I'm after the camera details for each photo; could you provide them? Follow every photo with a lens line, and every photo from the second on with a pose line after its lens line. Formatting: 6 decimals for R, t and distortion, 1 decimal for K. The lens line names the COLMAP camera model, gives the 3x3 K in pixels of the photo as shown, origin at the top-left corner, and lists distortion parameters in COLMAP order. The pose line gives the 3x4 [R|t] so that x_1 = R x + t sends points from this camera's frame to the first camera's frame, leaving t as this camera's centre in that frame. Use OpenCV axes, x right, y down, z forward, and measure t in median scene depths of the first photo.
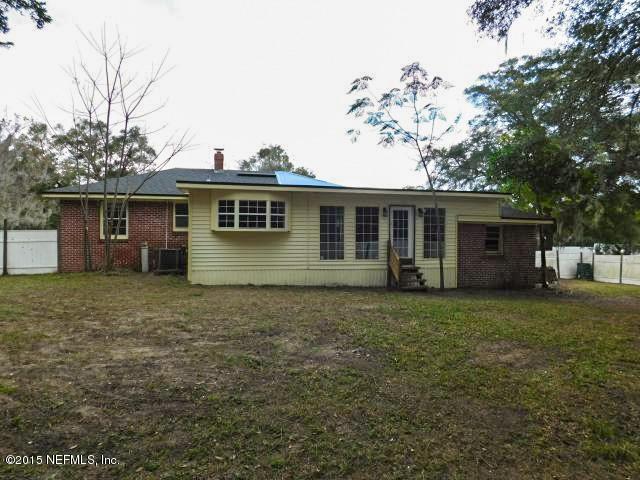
lens RADIAL K [[424.8, 0, 318.6], [0, 424.8, 238.5], [0, 0, 1]] dist [-0.067490, 0.059970]
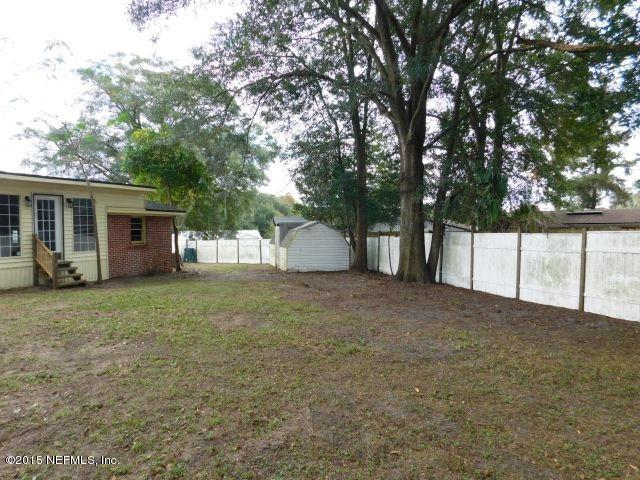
lens RADIAL K [[424.8, 0, 318.6], [0, 424.8, 238.5], [0, 0, 1]] dist [-0.067490, 0.059970]
pose [[0.594799, -0.035741, 0.803079, -0.175206], [0.013826, 0.999318, 0.034234, -0.006866], [-0.803755, -0.009259, 0.594888, 0.006515]]
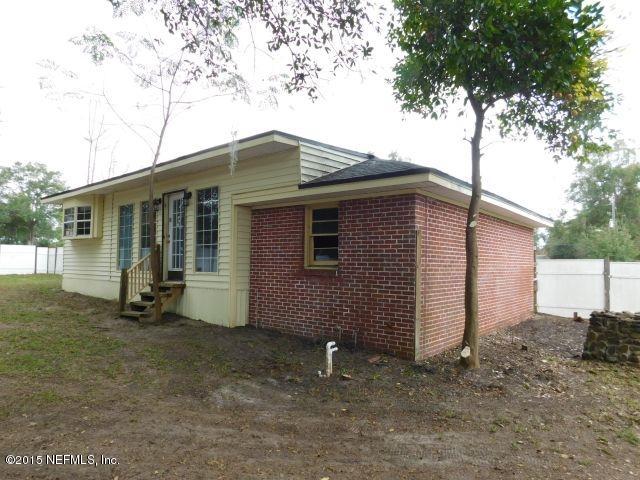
lens RADIAL K [[424.8, 0, 318.6], [0, 424.8, 238.5], [0, 0, 1]] dist [-0.067490, 0.059970]
pose [[0.595815, -0.053229, -0.801356, 0.852587], [-0.000913, 0.997756, -0.066954, 0.040241], [0.803121, 0.040624, 0.594429, 0.774350]]
